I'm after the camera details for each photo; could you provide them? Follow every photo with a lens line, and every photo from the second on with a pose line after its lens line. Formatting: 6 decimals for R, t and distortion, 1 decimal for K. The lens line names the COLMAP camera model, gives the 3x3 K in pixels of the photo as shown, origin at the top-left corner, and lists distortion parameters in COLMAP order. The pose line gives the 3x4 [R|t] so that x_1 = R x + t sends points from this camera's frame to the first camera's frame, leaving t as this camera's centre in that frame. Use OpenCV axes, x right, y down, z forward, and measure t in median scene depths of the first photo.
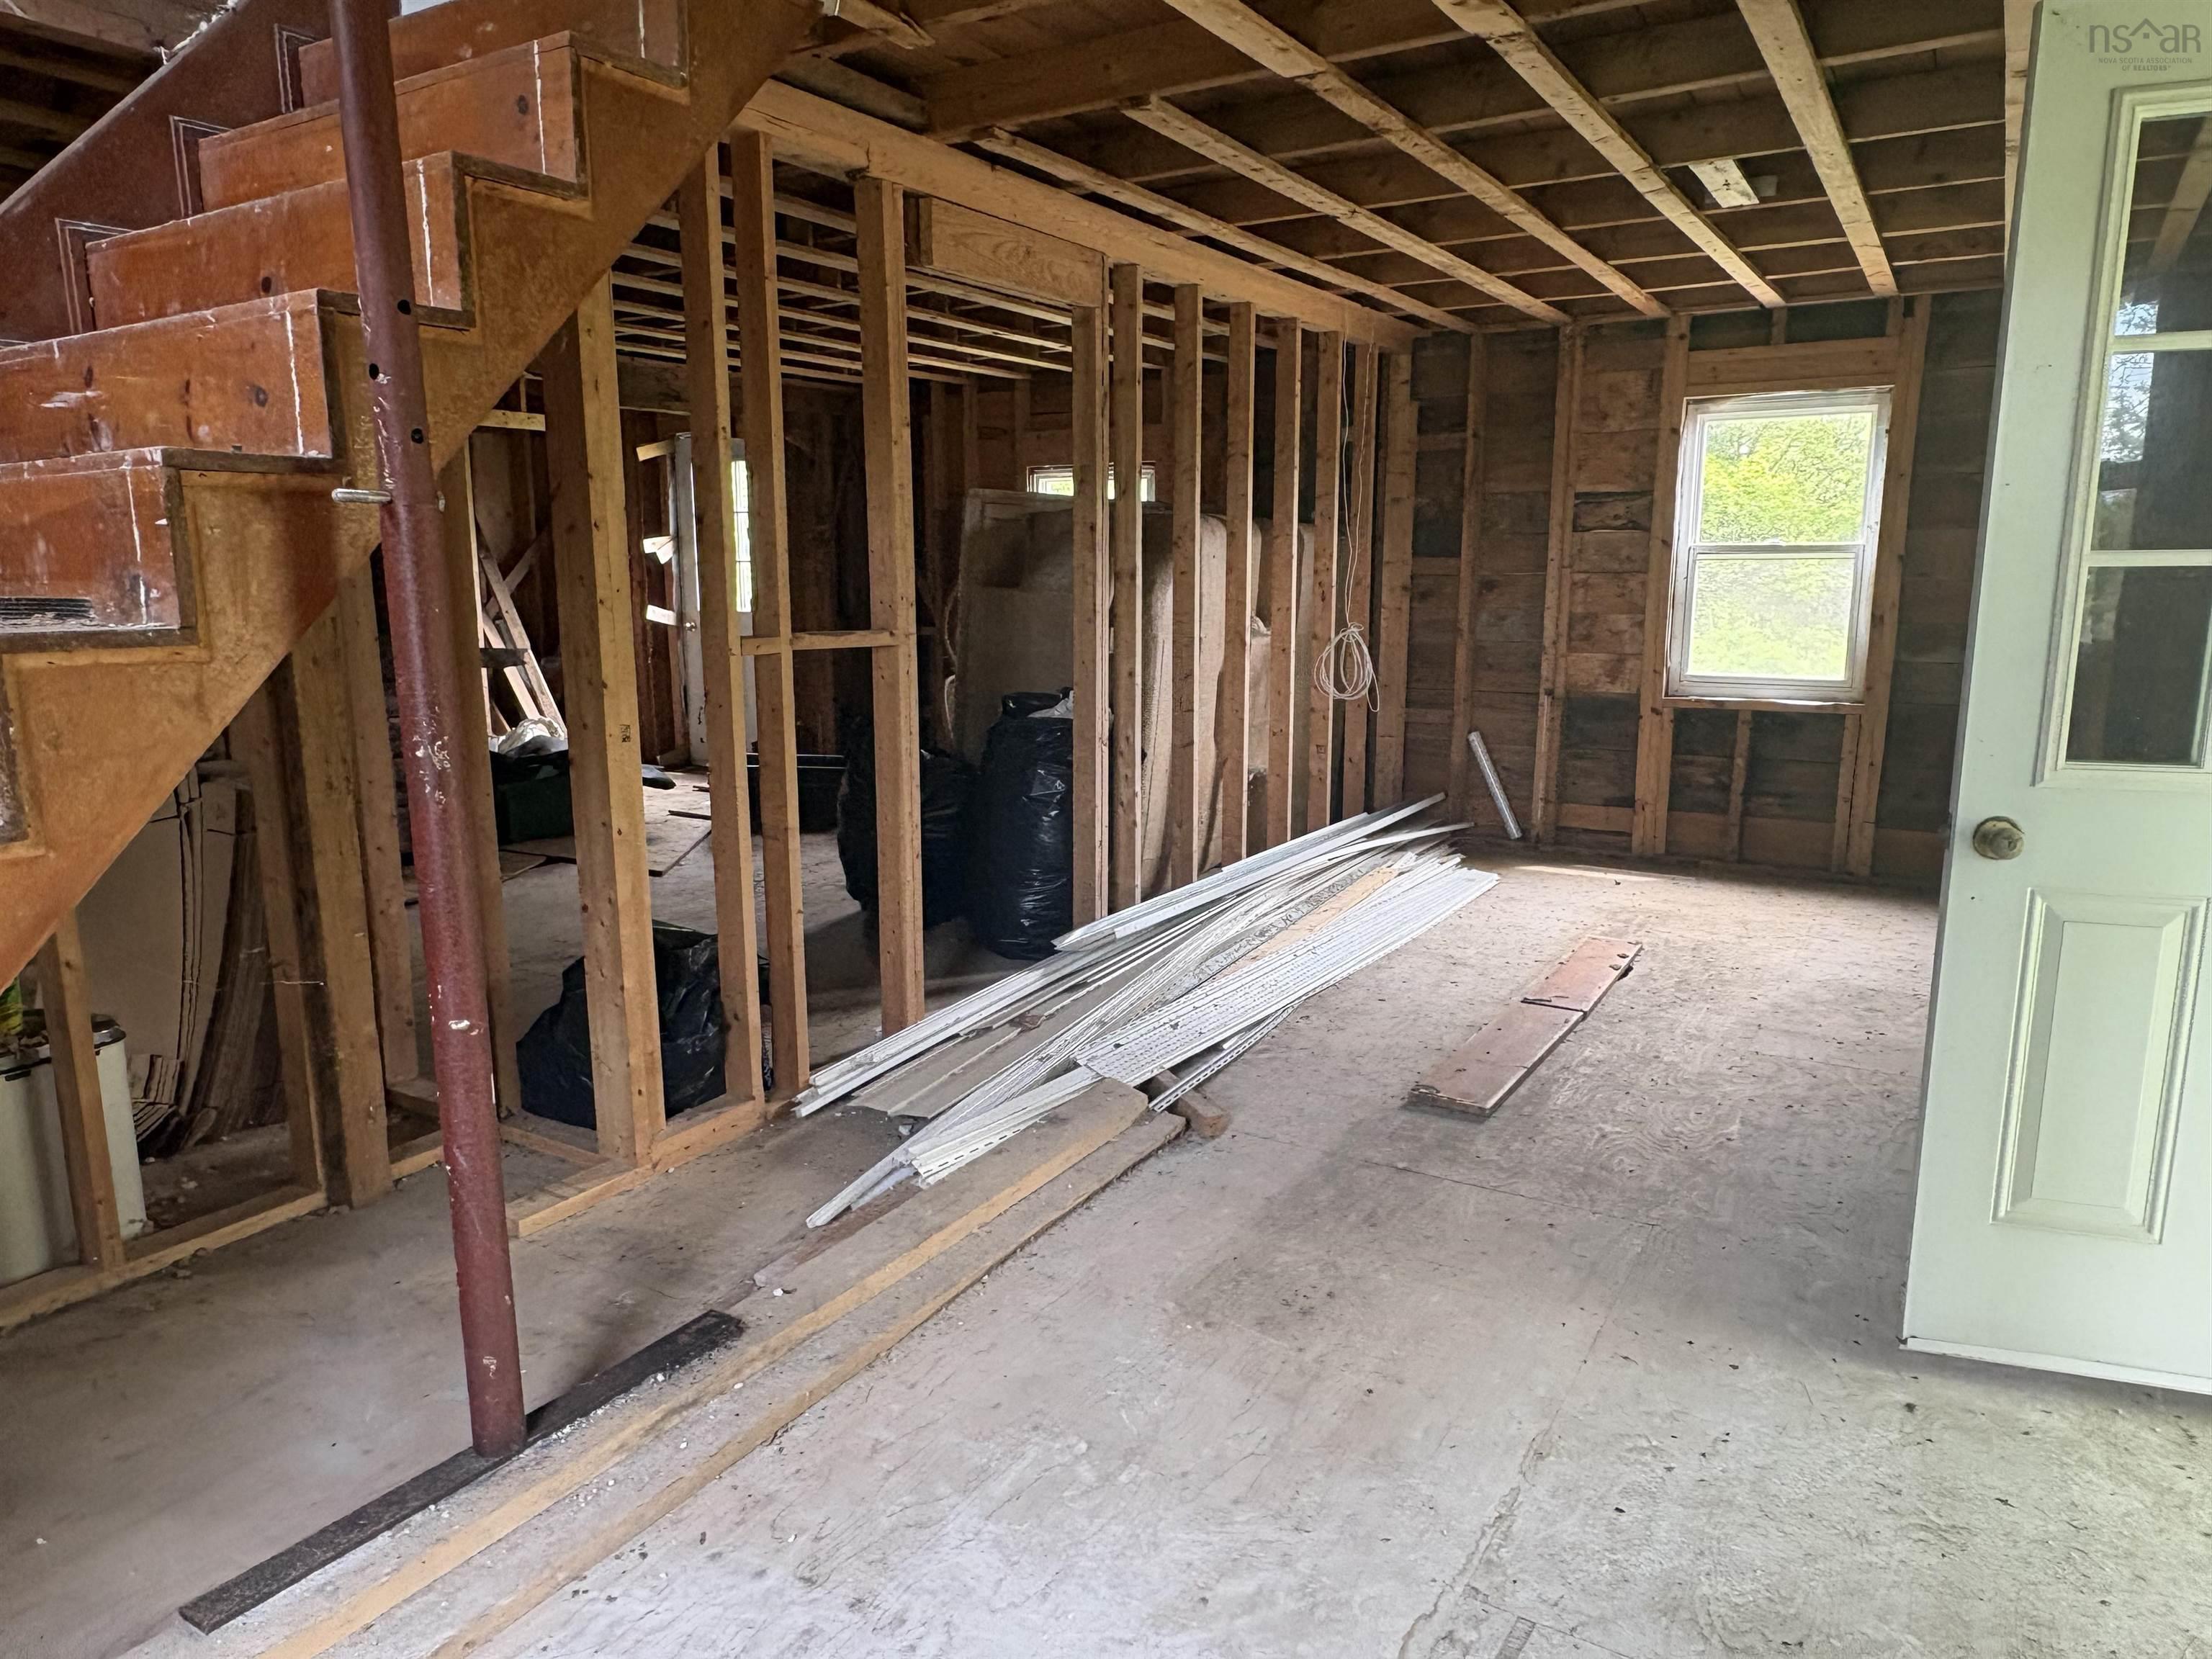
lens RADIAL K [[1469.8, 0, 1106.0], [0, 1469.8, 829.5], [0, 0, 1]] dist [-0.000244, 0.001441]
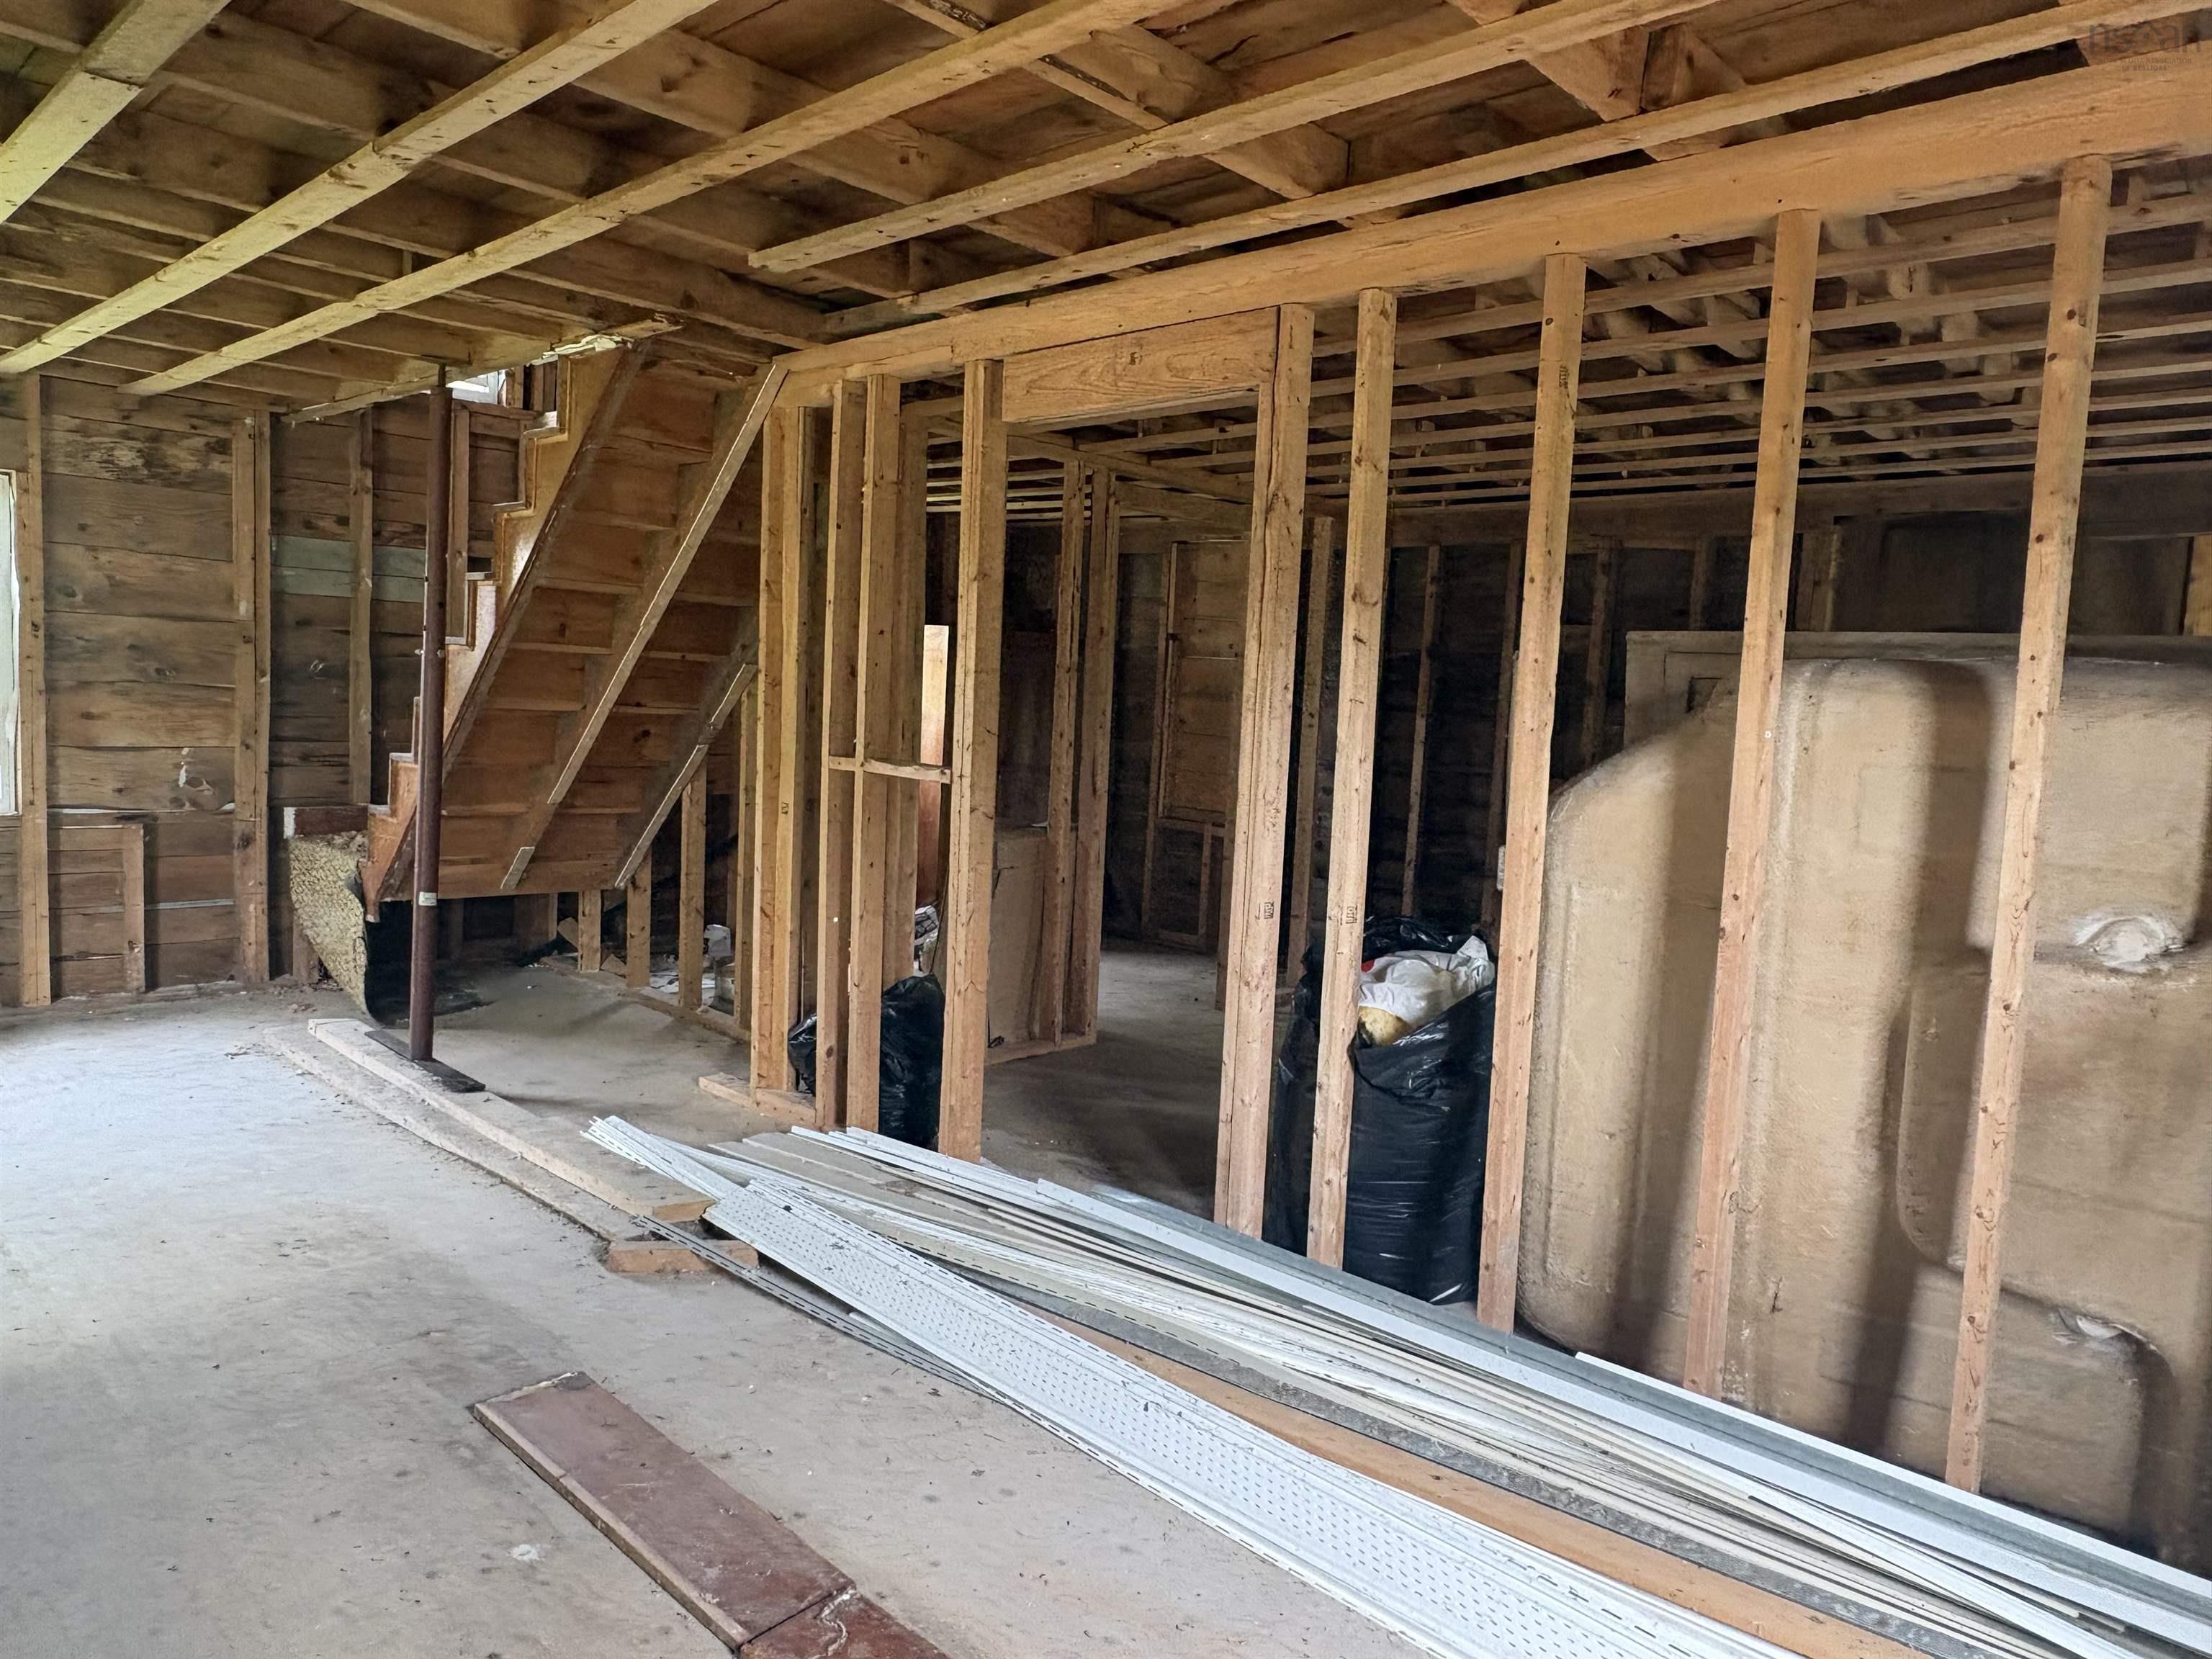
lens RADIAL K [[1469.8, 0, 1106.0], [0, 1469.8, 829.5], [0, 0, 1]] dist [-0.000244, 0.001441]
pose [[-0.218587, 0.085048, -0.972104, 0.987894], [-0.223721, 0.965292, 0.134758, -0.299810], [0.949826, 0.246936, -0.191973, 1.509002]]
